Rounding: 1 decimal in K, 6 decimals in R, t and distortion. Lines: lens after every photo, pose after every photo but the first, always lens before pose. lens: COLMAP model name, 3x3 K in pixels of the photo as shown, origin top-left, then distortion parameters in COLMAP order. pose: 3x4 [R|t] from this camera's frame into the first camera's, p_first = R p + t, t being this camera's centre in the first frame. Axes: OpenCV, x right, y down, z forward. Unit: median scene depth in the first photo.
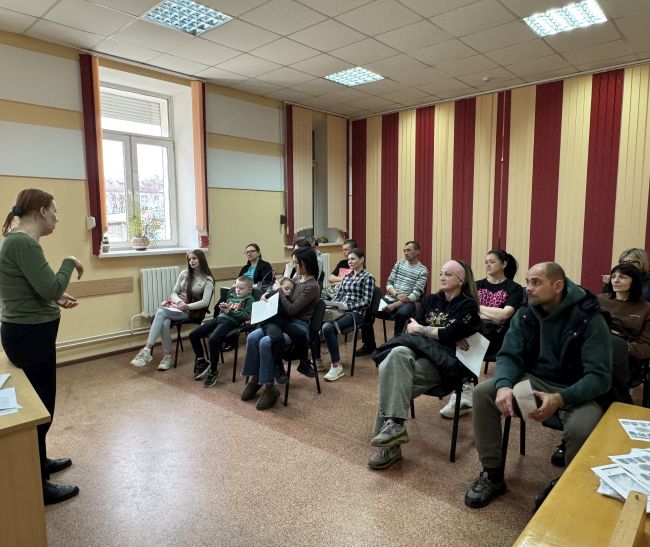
lens RADIAL K [[460.4, 0, 314.8], [0, 460.4, 271.5], [0, 0, 1]] dist [-0.016560, 0.001939]
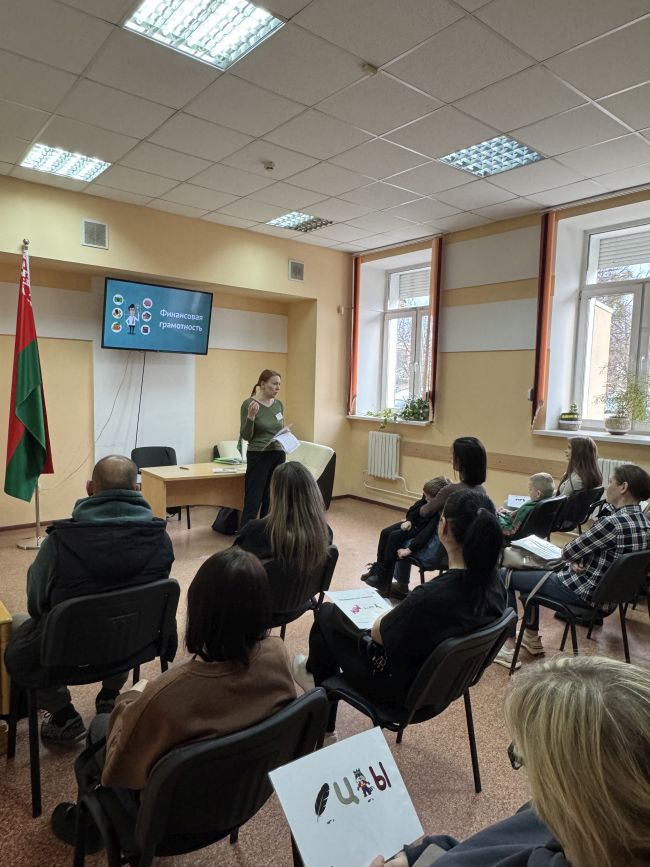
lens RADIAL K [[561.9, 0, 321.3], [0, 561.9, 437.9], [0, 0, 1]] dist [-0.000507, 0.002141]
pose [[-0.140744, 0.088151, -0.986114, 0.592719], [-0.142950, 0.983782, 0.108345, -0.069142], [0.979672, 0.156214, -0.125860, 0.621677]]
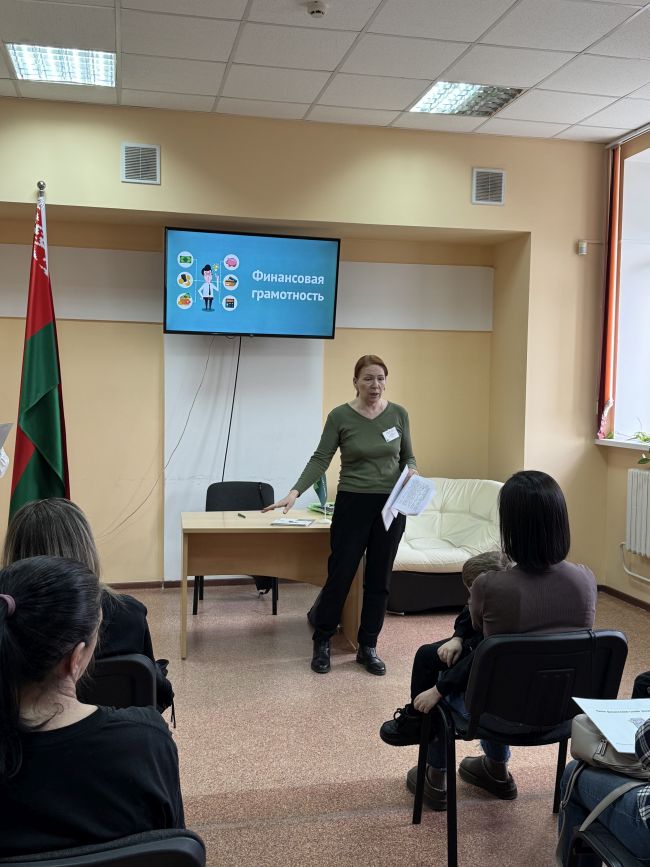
lens RADIAL K [[898.1, 0, 317.8], [0, 898.1, 437.6], [0, 0, 1]] dist [0.105241, 0.000000]
pose [[-0.567511, 0.036798, -0.822543, 0.433774], [-0.111011, 0.986460, 0.120723, -0.089905], [0.815848, 0.159823, -0.555742, 0.865626]]
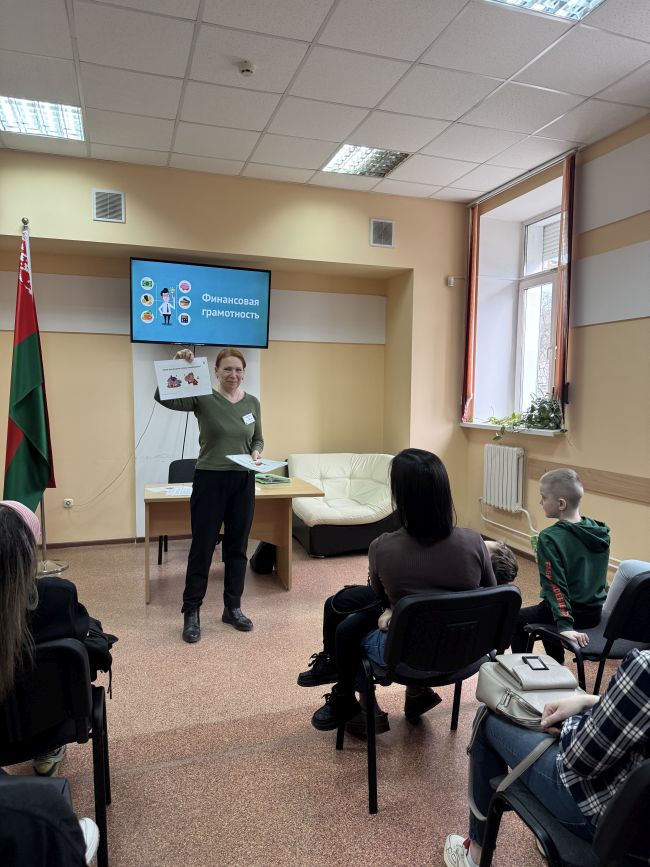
lens RADIAL K [[610.4, 0, 326.1], [0, 610.4, 443.7], [0, 0, 1]] dist [0.031011, -0.037952]
pose [[-0.475227, 0.069857, -0.877086, 0.326187], [-0.111545, 0.984017, 0.138812, -0.072838], [0.872764, 0.163801, -0.459839, 0.801330]]
